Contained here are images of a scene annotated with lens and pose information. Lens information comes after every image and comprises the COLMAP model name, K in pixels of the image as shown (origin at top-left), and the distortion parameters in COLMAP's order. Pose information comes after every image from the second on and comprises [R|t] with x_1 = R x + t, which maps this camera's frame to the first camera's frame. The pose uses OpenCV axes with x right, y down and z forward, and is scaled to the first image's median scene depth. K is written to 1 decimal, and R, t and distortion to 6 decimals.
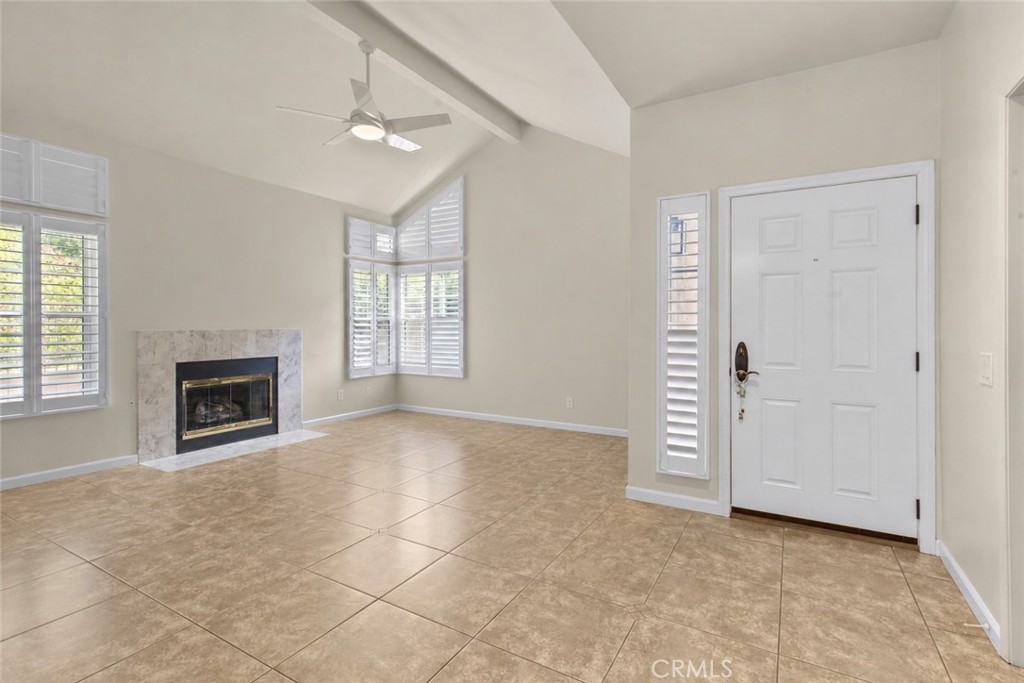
lens RADIAL K [[487.3, 0, 505.3], [0, 487.3, 318.8], [0, 0, 1]] dist [-0.001306, 0.000469]
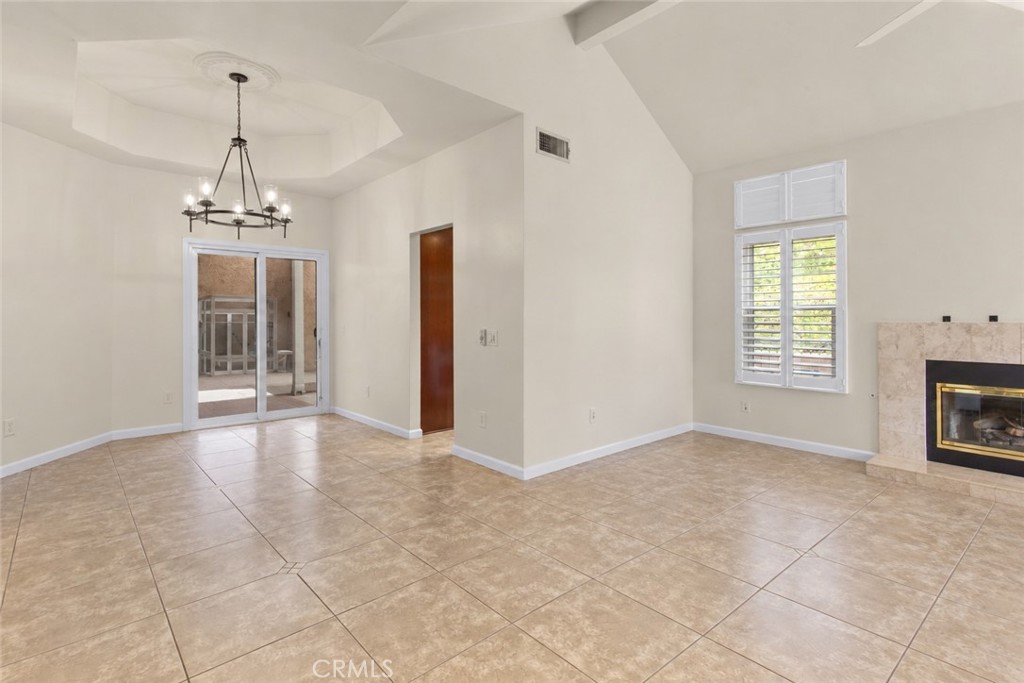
lens RADIAL K [[487.3, 0, 505.3], [0, 487.3, 318.8], [0, 0, 1]] dist [-0.001306, 0.000469]
pose [[-0.300062, 0.001558, -0.953918, 0.398485], [0.007373, 0.999973, -0.000686, 0.012153], [0.953891, -0.007238, -0.300065, 0.575139]]
